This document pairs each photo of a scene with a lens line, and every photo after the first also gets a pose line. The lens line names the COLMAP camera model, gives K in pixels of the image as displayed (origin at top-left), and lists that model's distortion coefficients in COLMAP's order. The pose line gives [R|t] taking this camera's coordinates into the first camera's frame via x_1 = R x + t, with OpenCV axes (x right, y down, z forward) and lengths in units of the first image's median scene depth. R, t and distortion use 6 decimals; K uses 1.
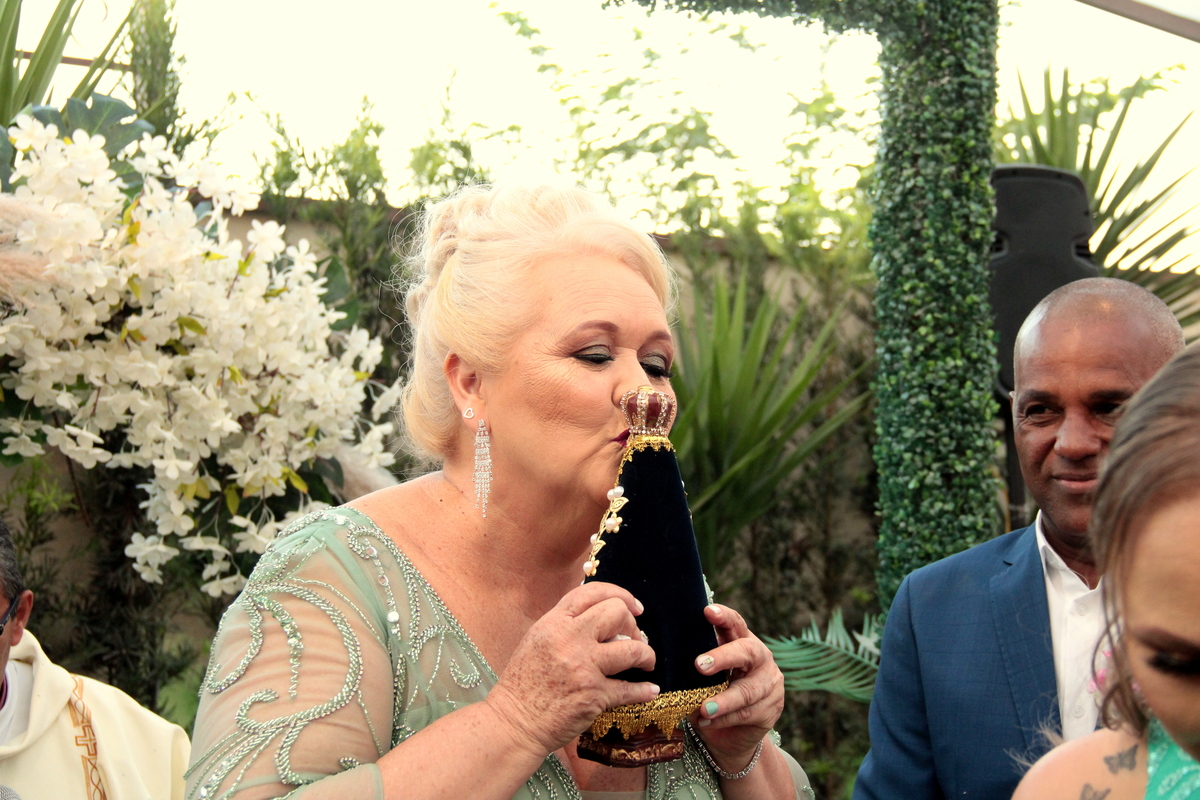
lens RADIAL K [[1529.4, 0, 599.9], [0, 1529.4, 399.0], [0, 0, 1]] dist [-0.007236, 0.000000]
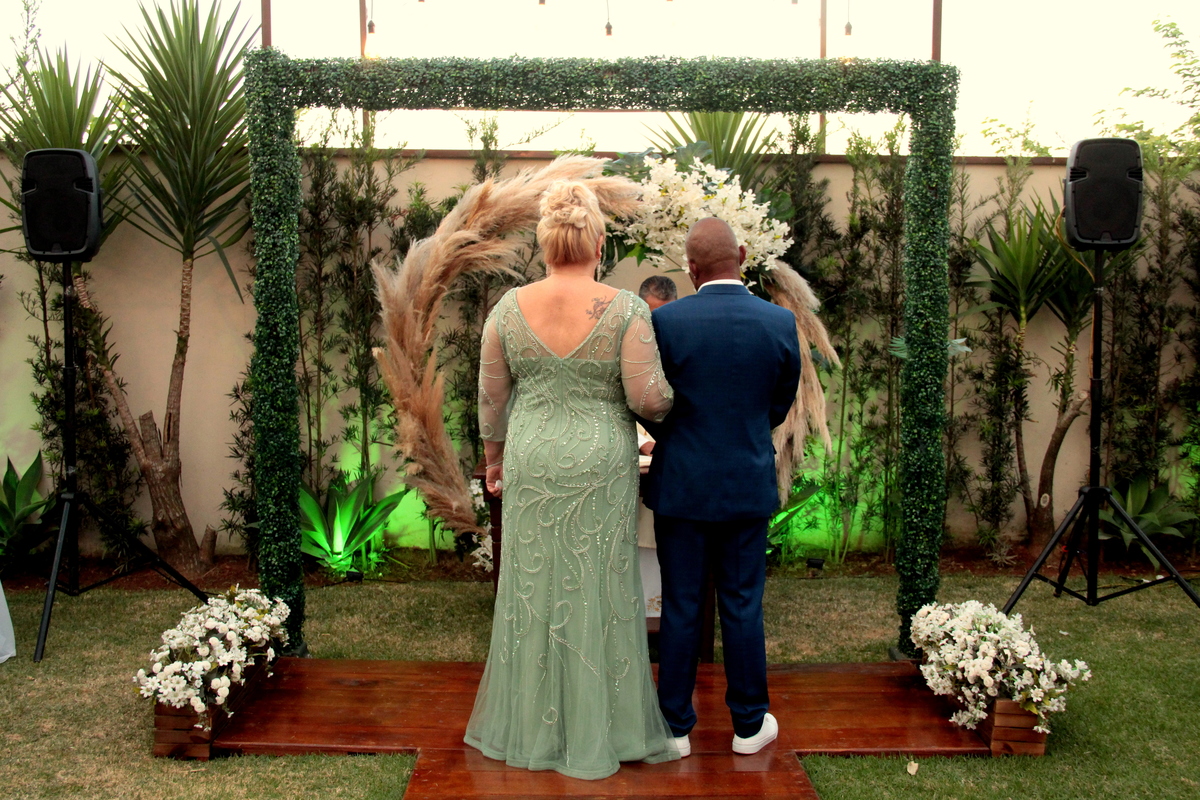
lens RADIAL K [[1652.3, 0, 600.1], [0, 1652.3, 400.5], [0, 0, 1]] dist [0.002076, 0.000000]
pose [[0.747207, 0.062859, -0.661612, 1.741049], [-0.004155, 0.995939, 0.089931, 0.009016], [0.664579, -0.064448, 0.744434, -1.546741]]
